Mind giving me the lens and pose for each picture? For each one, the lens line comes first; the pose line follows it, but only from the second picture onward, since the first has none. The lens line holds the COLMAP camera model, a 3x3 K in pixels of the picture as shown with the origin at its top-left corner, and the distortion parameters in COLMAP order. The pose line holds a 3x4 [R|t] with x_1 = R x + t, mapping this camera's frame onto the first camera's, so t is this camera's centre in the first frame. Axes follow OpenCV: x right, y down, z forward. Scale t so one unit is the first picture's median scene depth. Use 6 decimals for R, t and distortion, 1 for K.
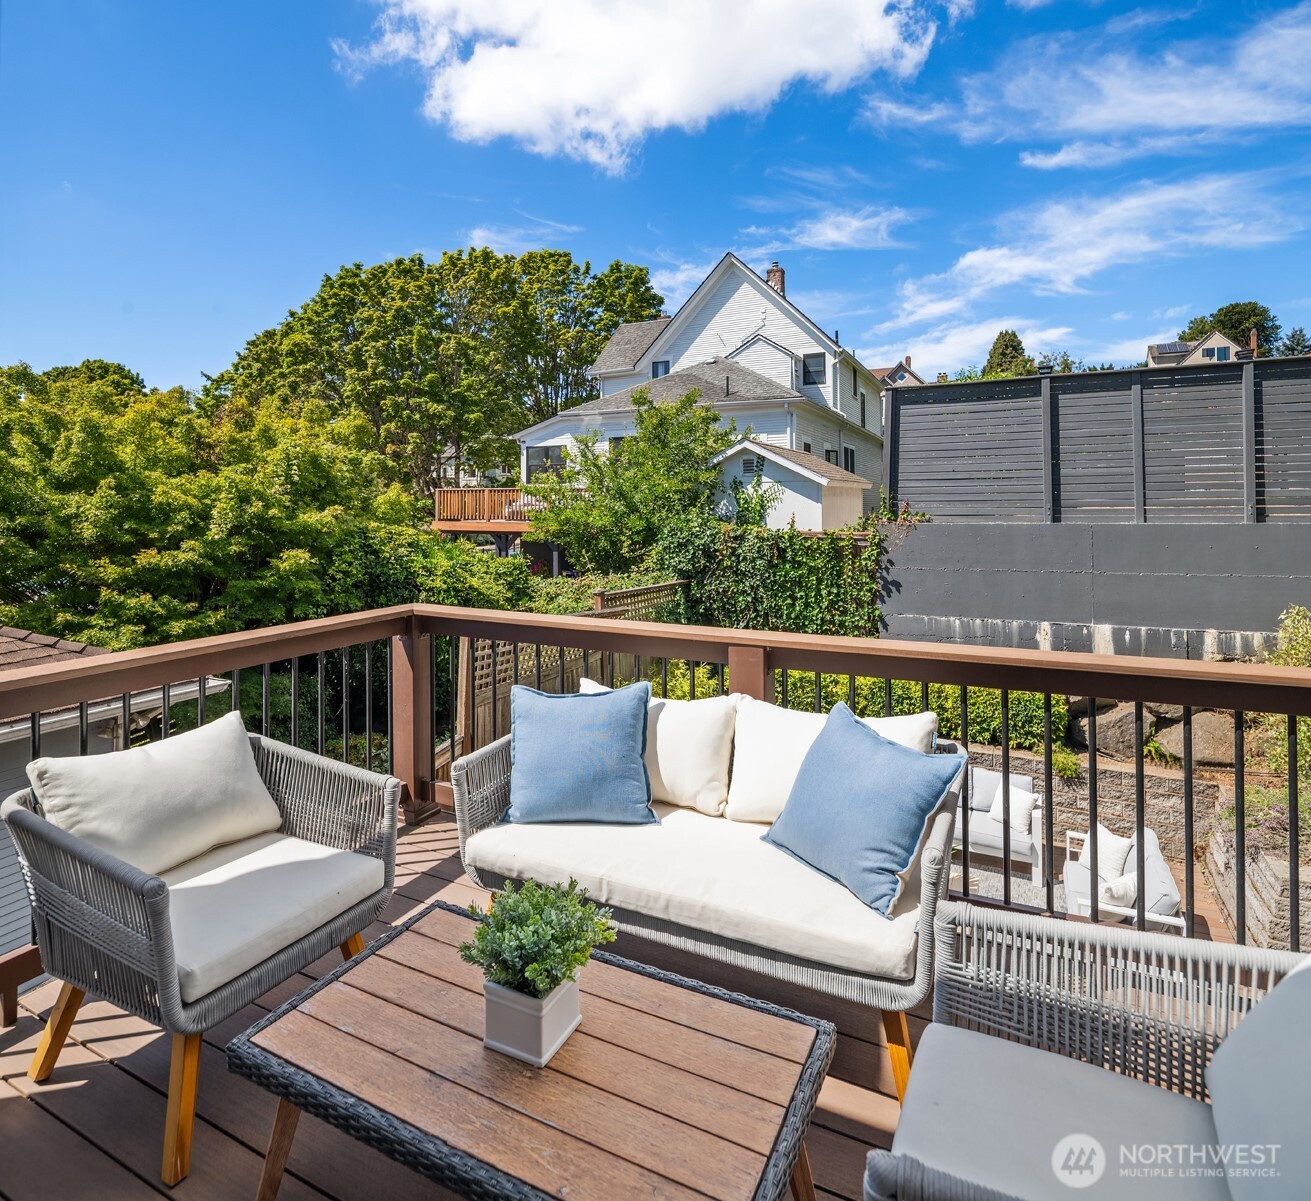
lens RADIAL K [[727.4, 0, 656.3], [0, 727.4, 497.7], [0, 0, 1]] dist [-0.002906, -0.002093]
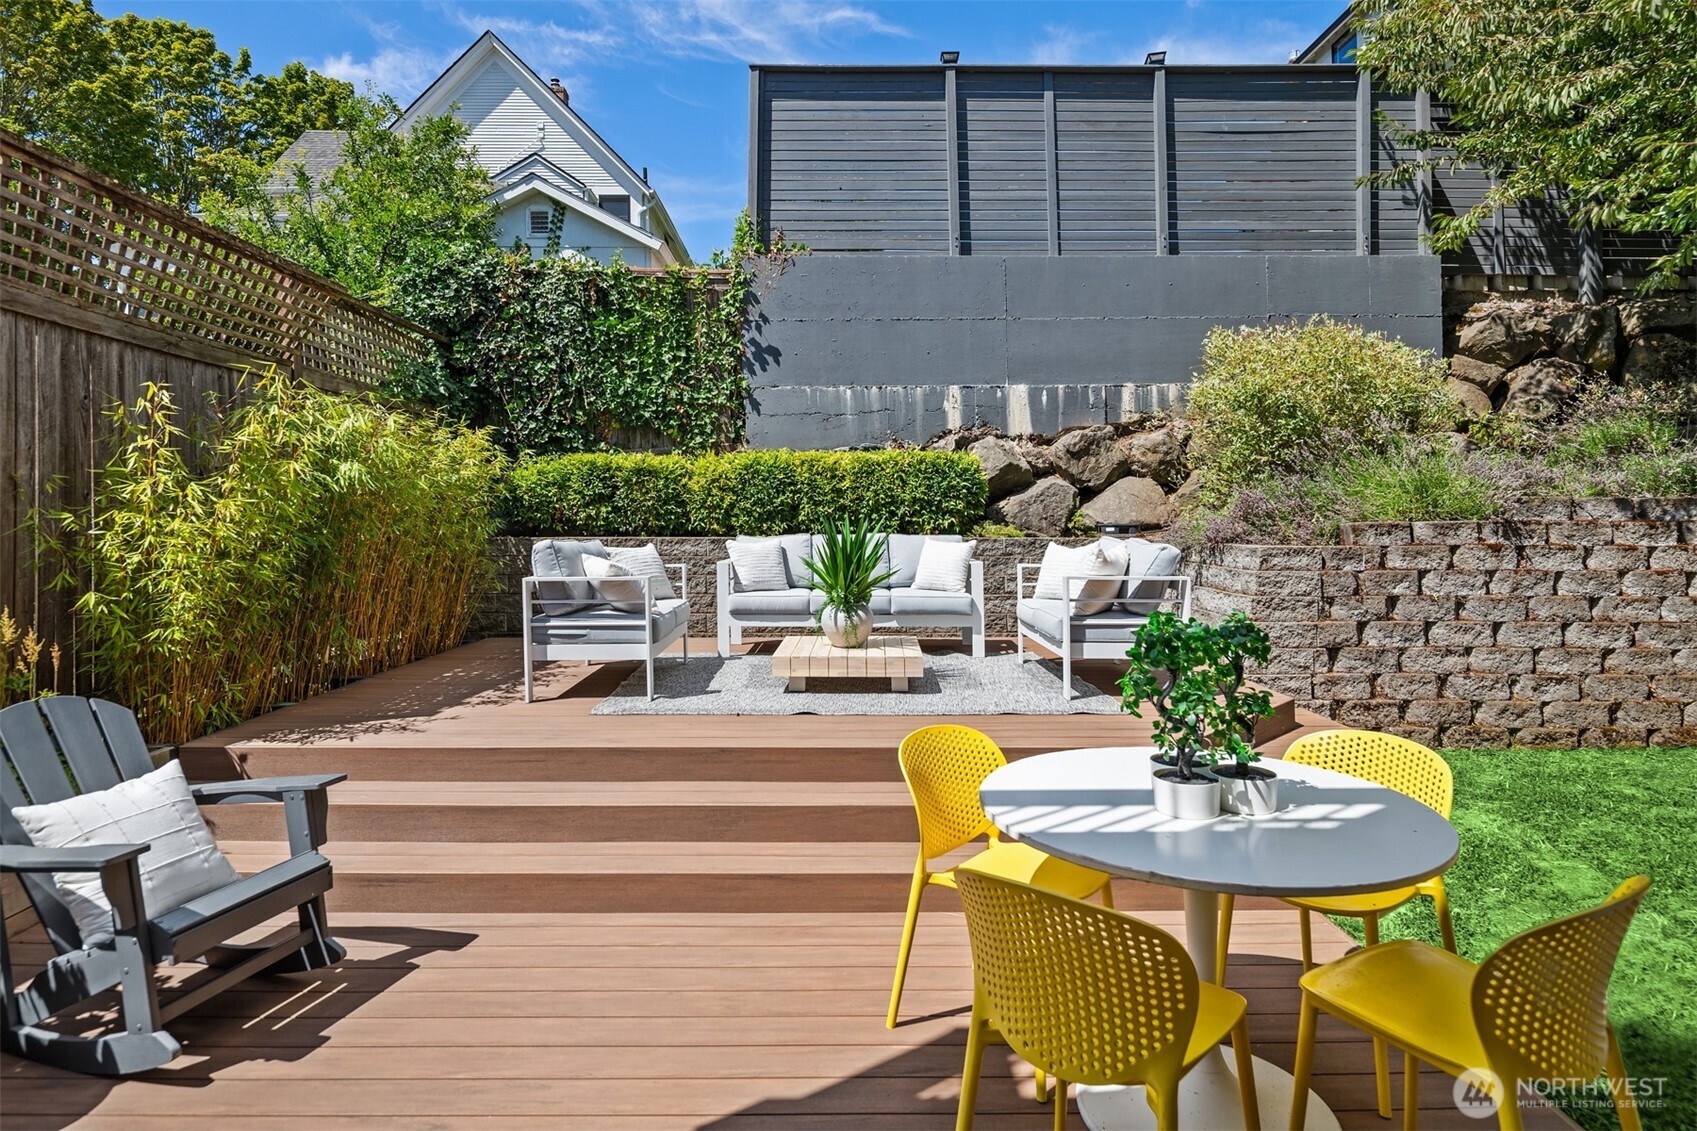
lens RADIAL K [[940.2, 0, 828.2], [0, 940.2, 534.8], [0, 0, 1]] dist [-0.004972, -0.002831]
pose [[0.894673, -0.007941, 0.446650, -0.025645], [0.006981, 0.999968, 0.003794, 0.290343], [-0.446666, -0.000277, 0.894701, 0.153165]]
